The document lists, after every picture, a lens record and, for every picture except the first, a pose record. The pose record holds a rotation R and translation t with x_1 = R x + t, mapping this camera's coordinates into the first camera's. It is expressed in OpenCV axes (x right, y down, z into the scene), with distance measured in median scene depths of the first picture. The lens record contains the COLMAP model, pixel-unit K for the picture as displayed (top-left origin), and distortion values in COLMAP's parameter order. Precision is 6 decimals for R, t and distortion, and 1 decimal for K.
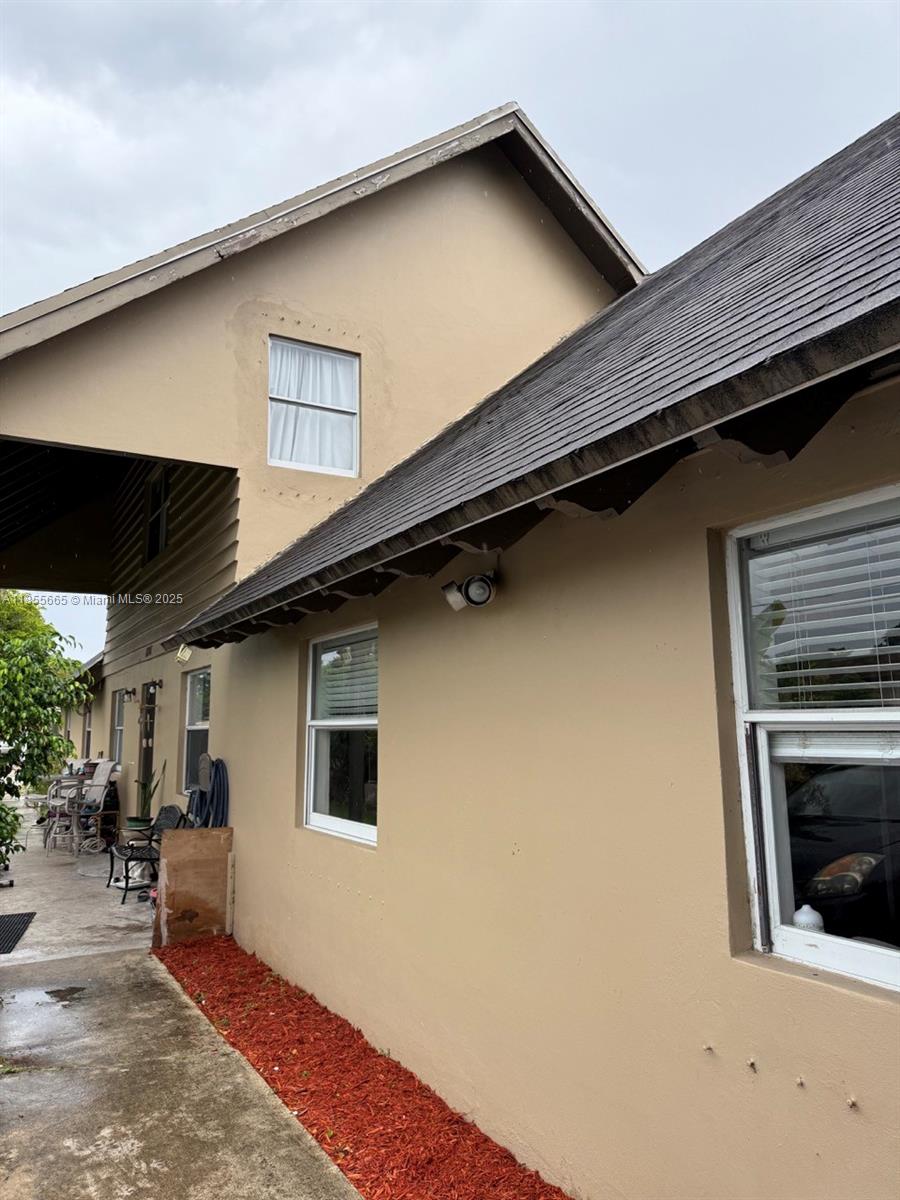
lens RADIAL K [[833.6, 0, 429.2], [0, 833.6, 602.9], [0, 0, 1]] dist [0.091137, -0.085360]
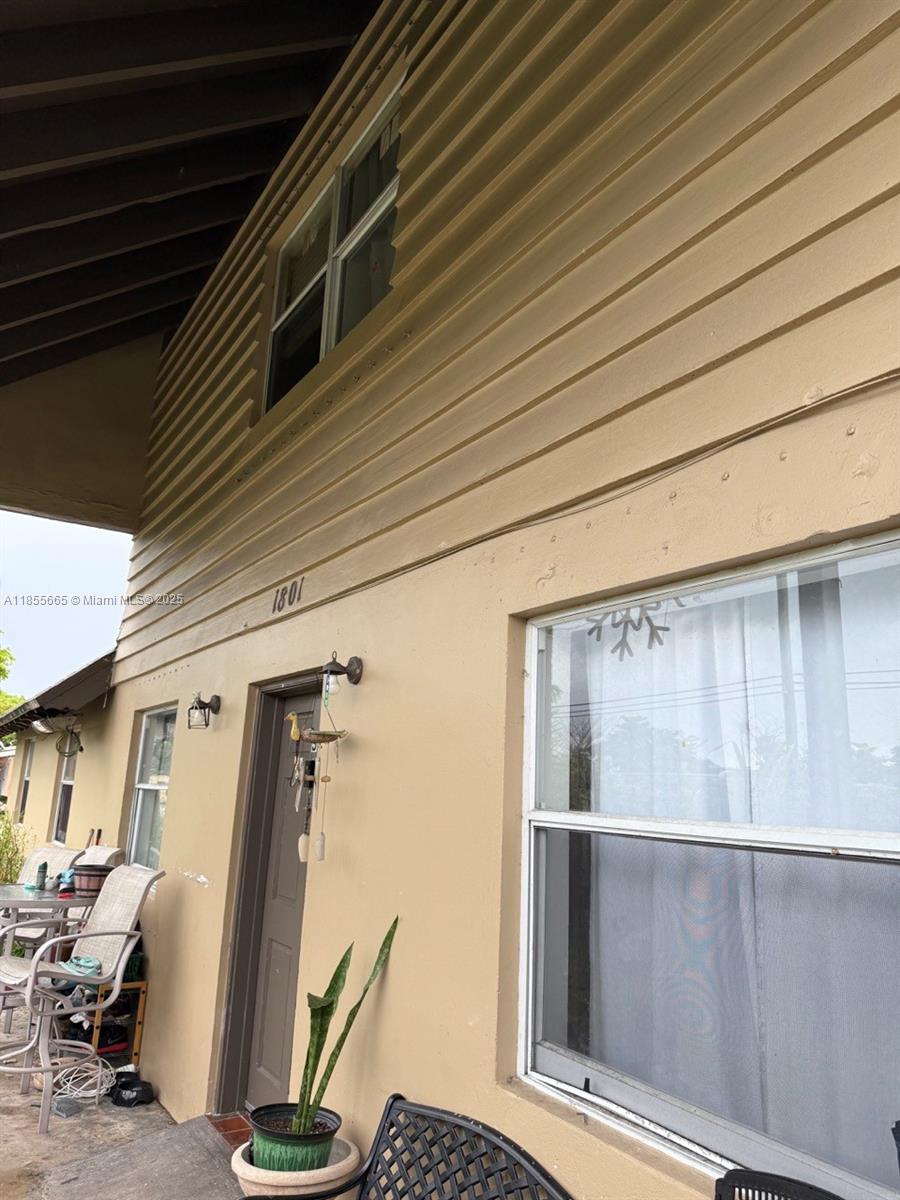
lens RADIAL K [[833.6, 0, 429.2], [0, 833.6, 602.9], [0, 0, 1]] dist [0.091137, -0.085360]
pose [[0.997038, 0.066950, 0.037864, -0.258571], [-0.063844, 0.994906, -0.078018, 0.079726], [-0.042894, 0.075370, 0.996233, 0.561589]]
